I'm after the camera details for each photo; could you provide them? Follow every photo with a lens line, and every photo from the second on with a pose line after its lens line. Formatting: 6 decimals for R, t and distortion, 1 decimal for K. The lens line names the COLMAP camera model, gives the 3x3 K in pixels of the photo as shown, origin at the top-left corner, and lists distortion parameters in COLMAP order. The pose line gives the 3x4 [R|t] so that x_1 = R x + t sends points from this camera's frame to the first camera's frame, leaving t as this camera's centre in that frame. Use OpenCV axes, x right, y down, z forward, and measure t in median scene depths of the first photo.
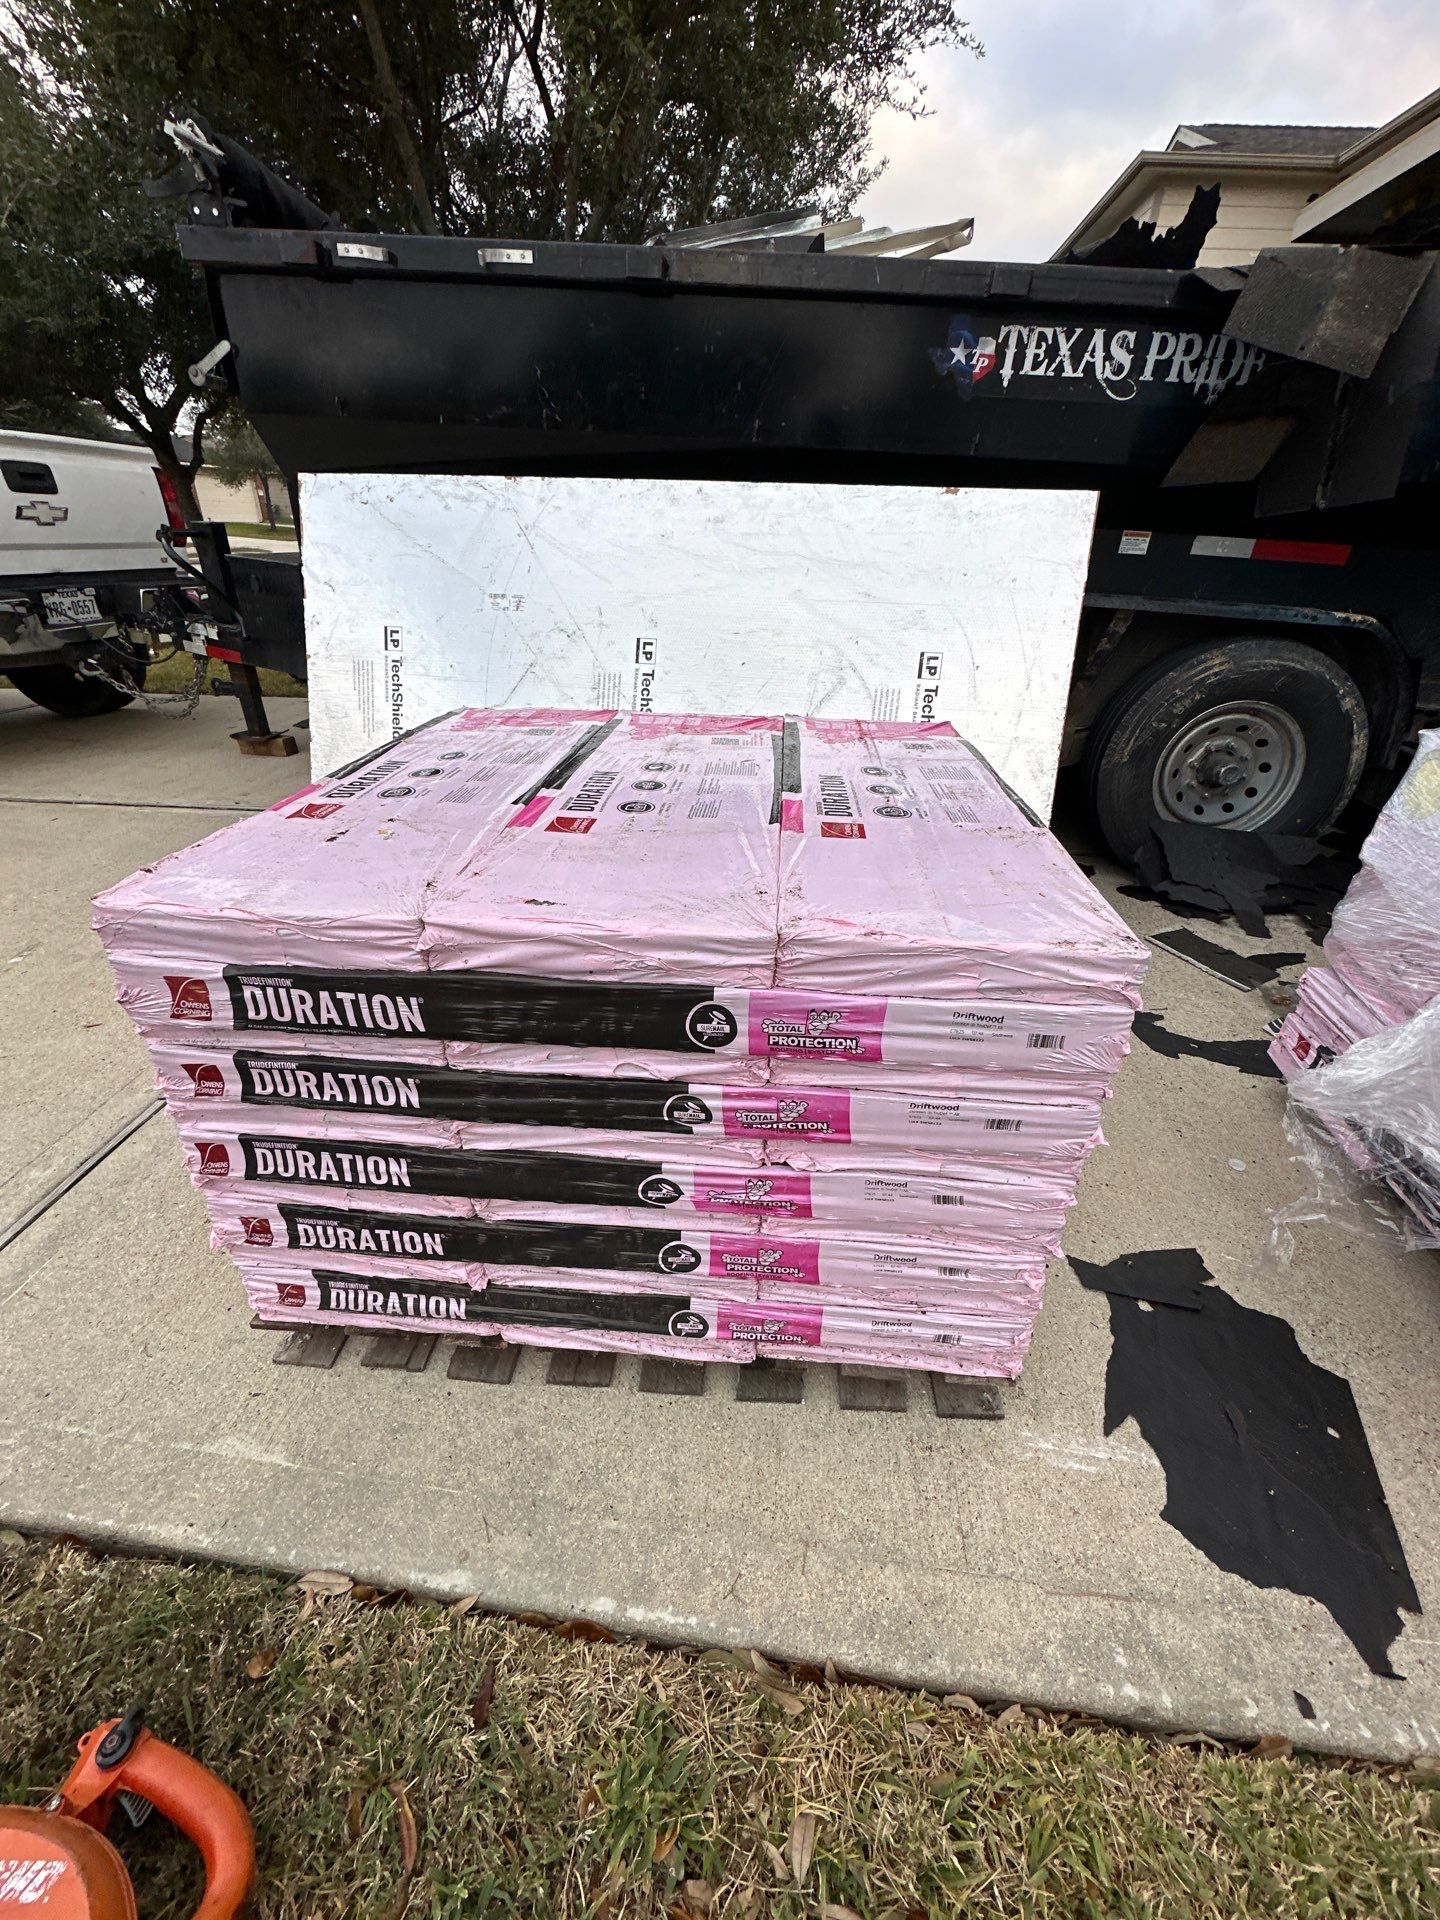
lens RADIAL K [[755.0, 0, 718.0], [0, 755.0, 951.3], [0, 0, 1]] dist [0.001712, -0.003051]
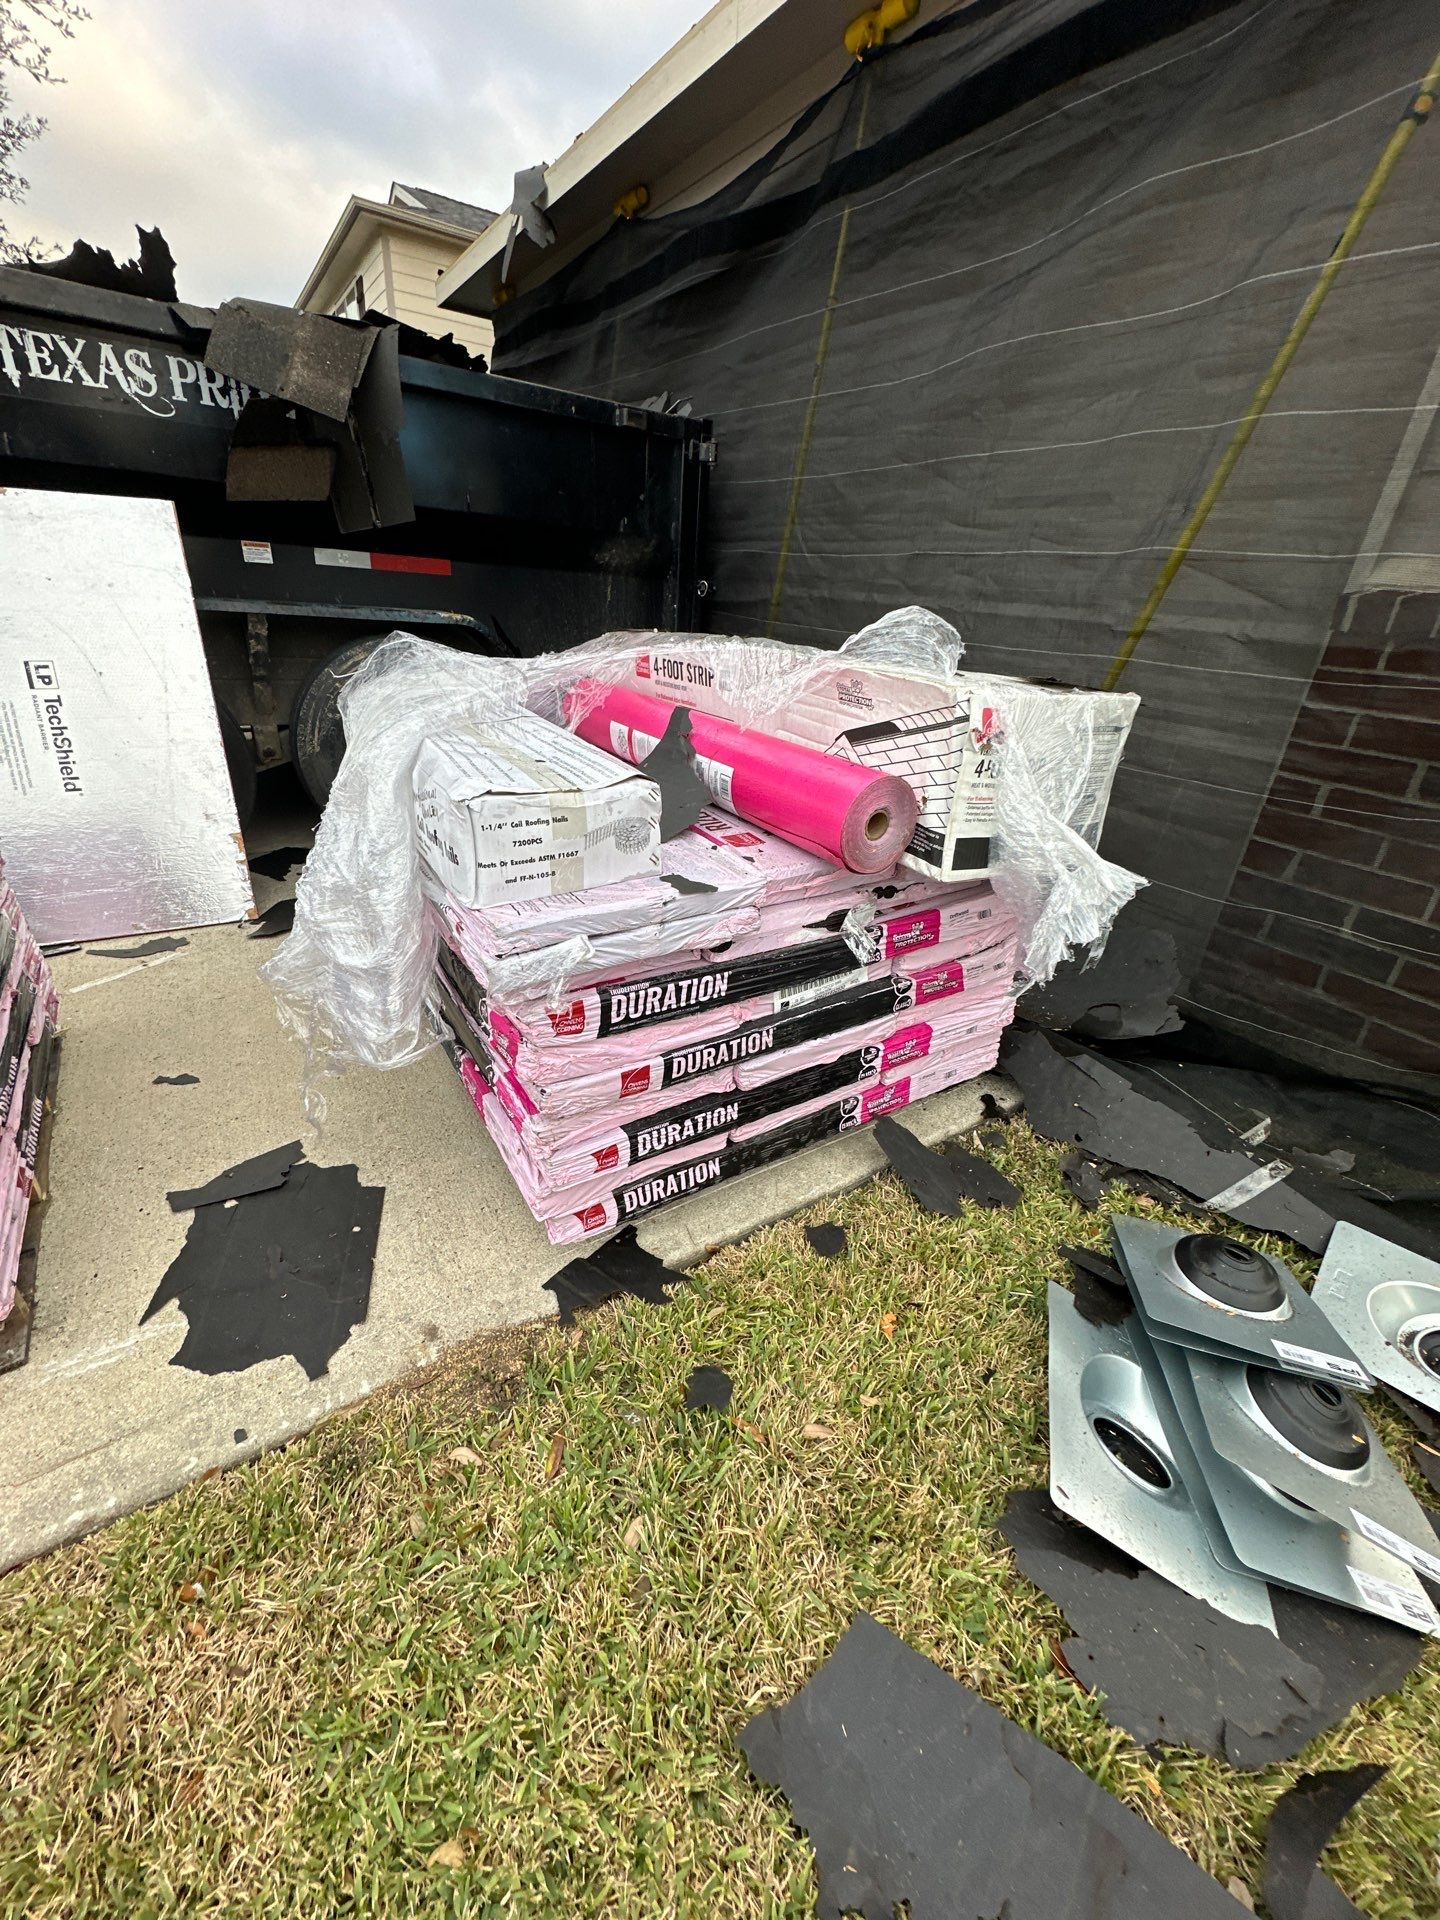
lens RADIAL K [[755.0, 0, 724.6], [0, 755.0, 956.2], [0, 0, 1]] dist [0.001712, -0.003051]
pose [[0.782853, -0.264139, 0.563357, 0.362623], [0.273984, 0.959254, 0.069028, 0.141447], [-0.558636, 0.100312, 0.823325, -0.238785]]
